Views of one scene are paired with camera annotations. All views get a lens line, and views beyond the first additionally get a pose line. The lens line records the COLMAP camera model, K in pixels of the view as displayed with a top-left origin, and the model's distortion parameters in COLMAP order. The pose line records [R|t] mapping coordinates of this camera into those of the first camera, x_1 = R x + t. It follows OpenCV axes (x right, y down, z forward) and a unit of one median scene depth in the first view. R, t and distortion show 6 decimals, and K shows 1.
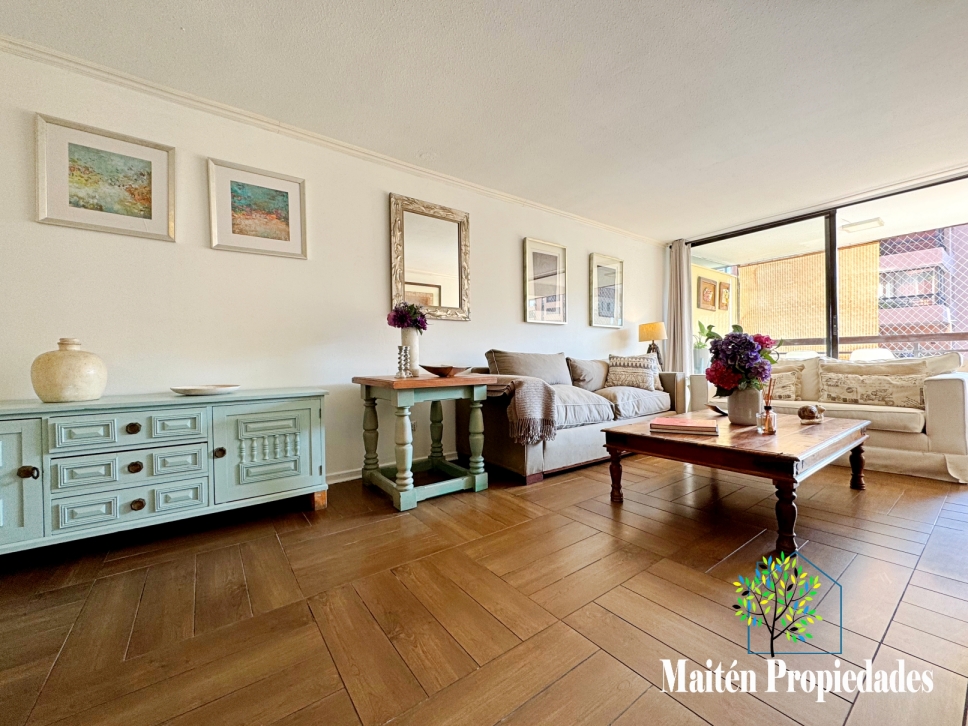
lens RADIAL K [[387.3, 0, 482.1], [0, 387.3, 362.5], [0, 0, 1]] dist [-0.004088, 0.000622]
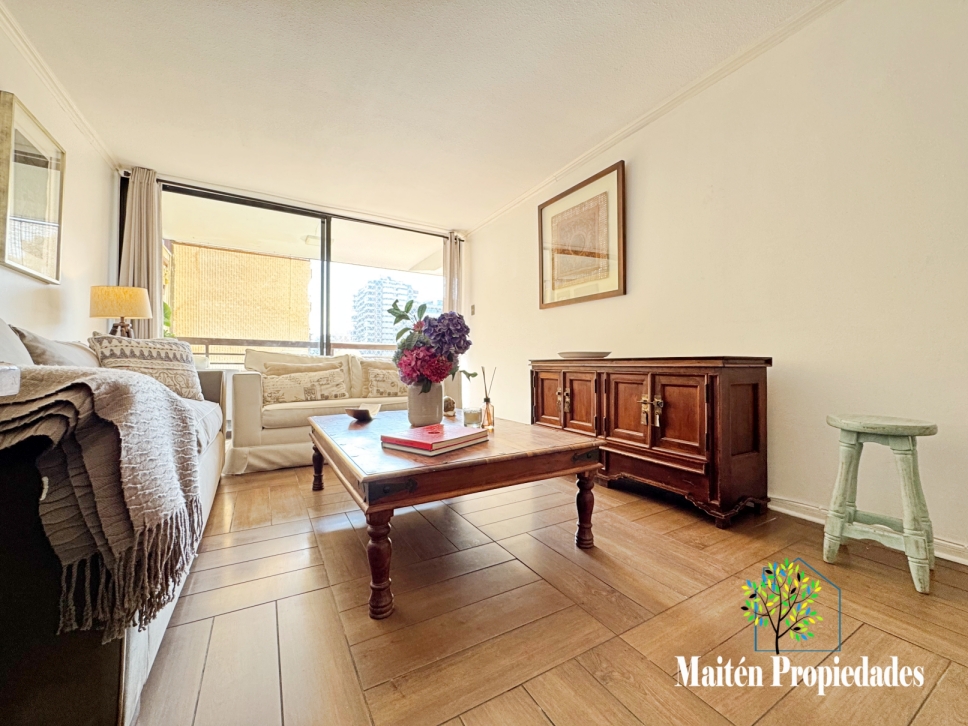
lens RADIAL K [[387.3, 0, 484.9], [0, 387.3, 360.7], [0, 0, 1]] dist [-0.004088, 0.000622]
pose [[0.104580, 0.027494, 0.994136, -0.134401], [-0.000011, 0.999618, -0.027645, 0.043037], [-0.994517, 0.002880, 0.104540, 0.772909]]
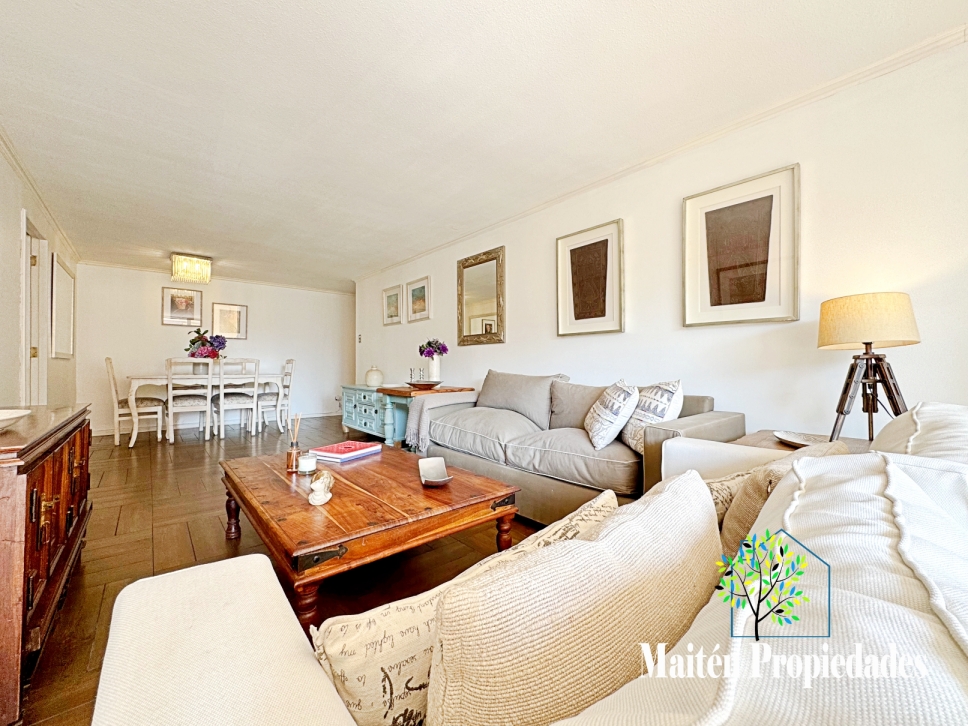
lens RADIAL K [[387.3, 0, 477.8], [0, 387.3, 356.8], [0, 0, 1]] dist [-0.004088, 0.000622]
pose [[0.077373, -0.004106, -0.996994, 1.479939], [0.000569, 0.999992, -0.004074, -0.086220], [0.997002, -0.000252, 0.077375, 1.168888]]
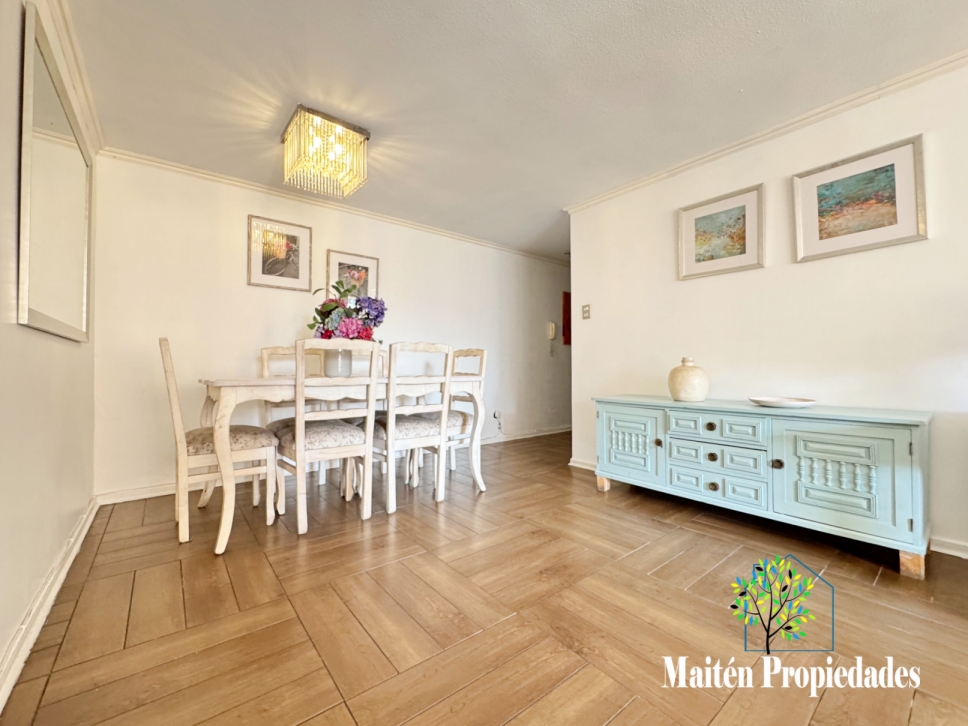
lens RADIAL K [[387.3, 0, 476.1], [0, 387.3, 361.7], [0, 0, 1]] dist [-0.004088, 0.000622]
pose [[0.037147, -0.004188, -0.999301, 0.265983], [-0.000134, 0.999991, -0.004196, -0.030426], [0.999310, 0.000289, 0.037146, 0.117071]]
